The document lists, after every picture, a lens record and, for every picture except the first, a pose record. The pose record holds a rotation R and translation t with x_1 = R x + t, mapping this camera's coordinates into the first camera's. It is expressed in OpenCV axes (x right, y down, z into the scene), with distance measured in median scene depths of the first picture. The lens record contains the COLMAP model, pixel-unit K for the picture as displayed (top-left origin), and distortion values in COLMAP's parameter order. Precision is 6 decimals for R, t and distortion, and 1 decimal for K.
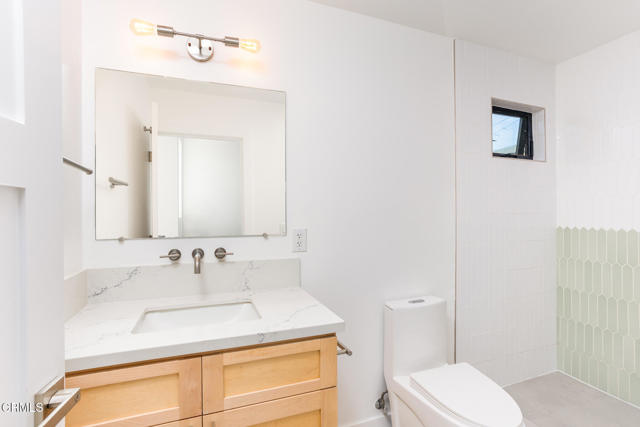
lens RADIAL K [[314.6, 0, 319.5], [0, 314.6, 205.8], [0, 0, 1]] dist [-0.005838, -0.000224]
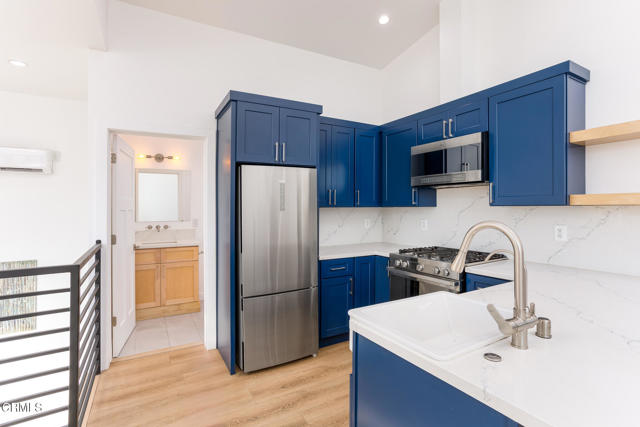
lens RADIAL K [[312.0, 0, 321.2], [0, 312.0, 210.3], [0, 0, 1]] dist [-0.028967, -0.000062]
pose [[0.988855, 0.005523, 0.148777, 0.732205], [-0.005394, 0.999985, -0.001270, -0.008923], [-0.148781, 0.000453, 0.988870, -2.214662]]
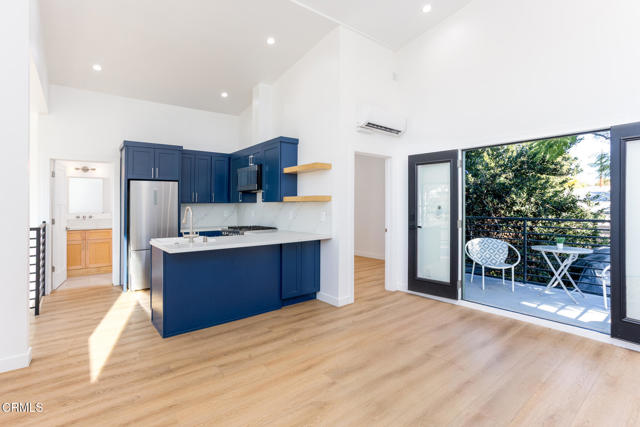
lens RADIAL K [[314.6, 0, 319.5], [0, 314.6, 205.8], [0, 0, 1]] dist [-0.005838, -0.000224]
pose [[0.958287, 0.004736, 0.285770, 1.545948], [-0.002870, 0.999972, -0.006951, 0.022661], [-0.285795, 0.005841, 0.958273, -4.238792]]
